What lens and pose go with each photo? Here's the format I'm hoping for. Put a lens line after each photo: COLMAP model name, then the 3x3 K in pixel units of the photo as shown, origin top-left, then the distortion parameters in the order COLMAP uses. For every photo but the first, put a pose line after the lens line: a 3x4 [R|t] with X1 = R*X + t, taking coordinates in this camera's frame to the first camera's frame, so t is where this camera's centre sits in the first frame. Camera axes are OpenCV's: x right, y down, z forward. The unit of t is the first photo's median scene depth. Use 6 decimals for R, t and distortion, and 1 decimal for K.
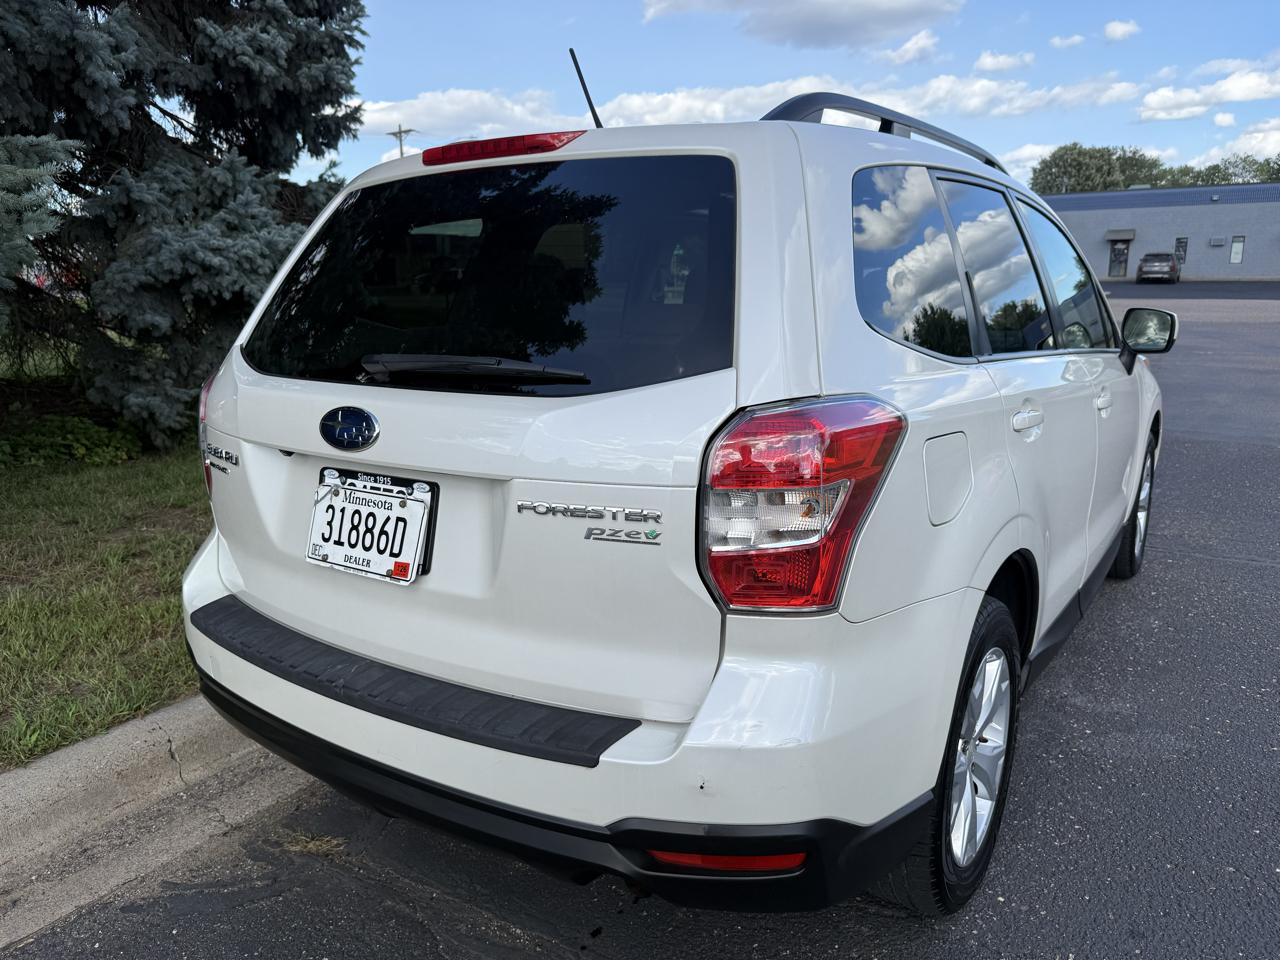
lens RADIAL K [[920.3, 0, 643.4], [0, 920.3, 495.1], [0, 0, 1]] dist [0.014544, -0.019763]
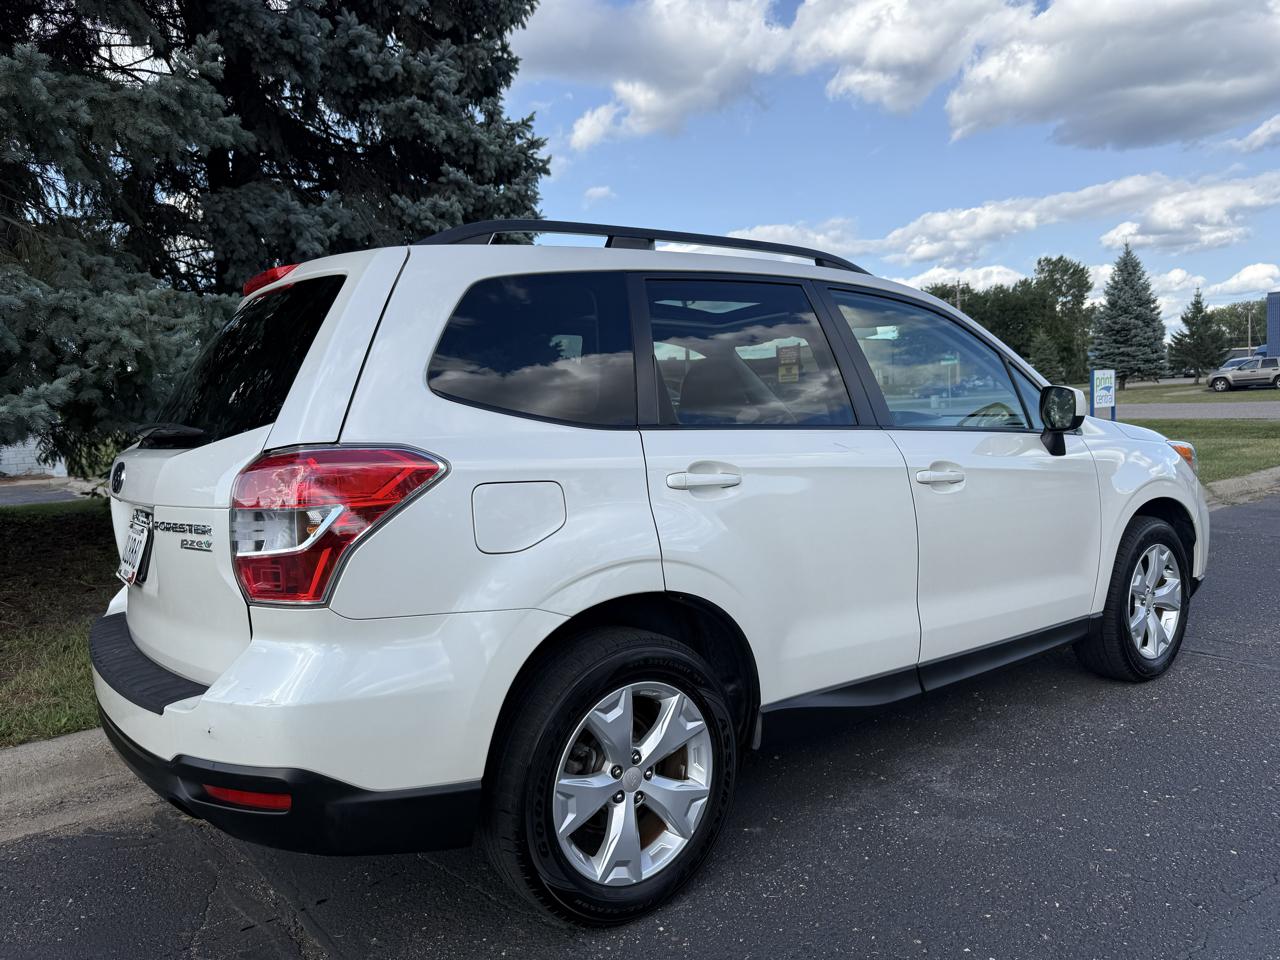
lens RADIAL K [[920.3, 0, 638.0], [0, 920.3, 494.6], [0, 0, 1]] dist [0.014544, -0.019763]
pose [[0.946681, -0.000294, -0.322171, 0.618737], [-0.040477, 0.991967, -0.119843, 0.063881], [0.319619, 0.126494, 0.939065, -0.056488]]
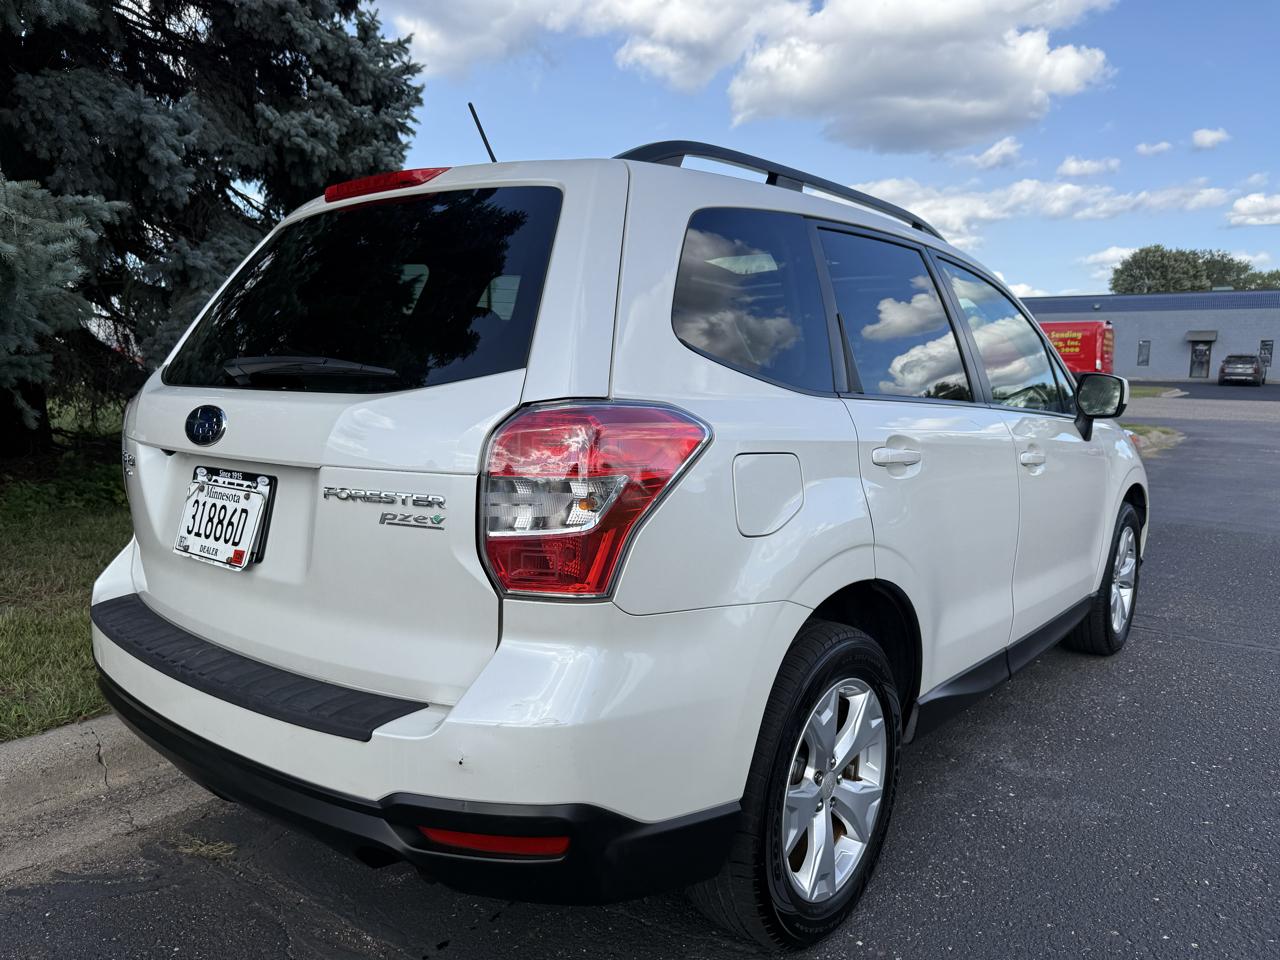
lens RADIAL K [[920.3, 0, 646.6], [0, 920.3, 499.4], [0, 0, 1]] dist [0.014544, -0.019763]
pose [[0.996410, 0.037192, -0.076045, 0.194122], [-0.043863, 0.995152, -0.088023, 0.059810], [0.072403, 0.091042, 0.993212, -0.021853]]
